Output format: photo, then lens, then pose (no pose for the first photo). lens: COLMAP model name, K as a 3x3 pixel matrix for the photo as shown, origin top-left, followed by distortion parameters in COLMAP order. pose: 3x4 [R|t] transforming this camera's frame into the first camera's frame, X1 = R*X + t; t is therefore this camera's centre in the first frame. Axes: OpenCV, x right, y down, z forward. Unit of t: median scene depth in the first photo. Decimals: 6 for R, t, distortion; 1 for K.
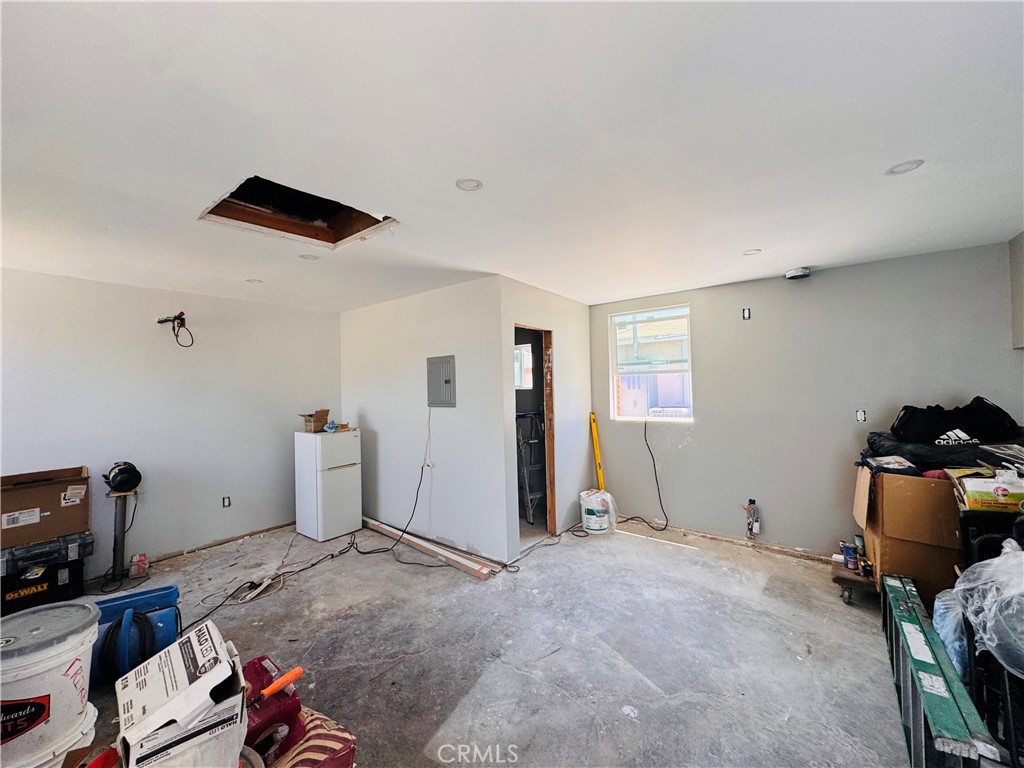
lens RADIAL K [[408.4, 0, 512.0], [0, 408.4, 384.0], [0, 0, 1]] dist [-0.000312, 0.000112]
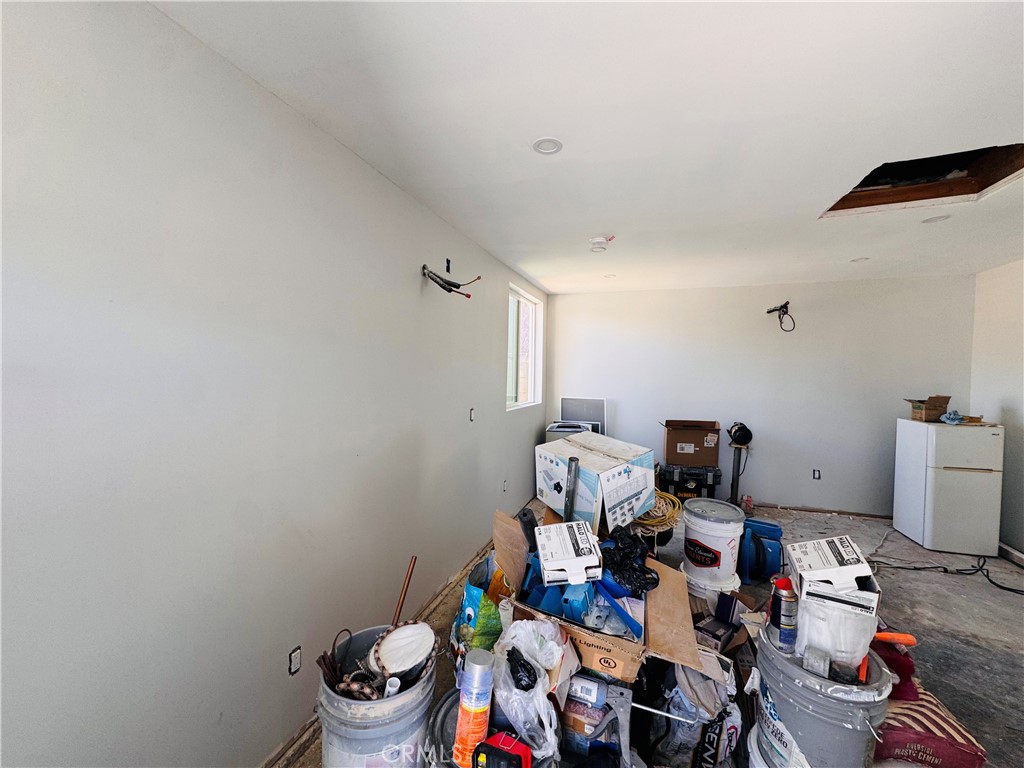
lens RADIAL K [[408.4, 0, 512.0], [0, 408.4, 384.0], [0, 0, 1]] dist [-0.000312, 0.000112]
pose [[0.333527, 0.053796, -0.941204, 0.035250], [-0.010398, 0.998520, 0.053387, 0.004263], [0.942683, -0.008019, 0.333593, -0.129698]]
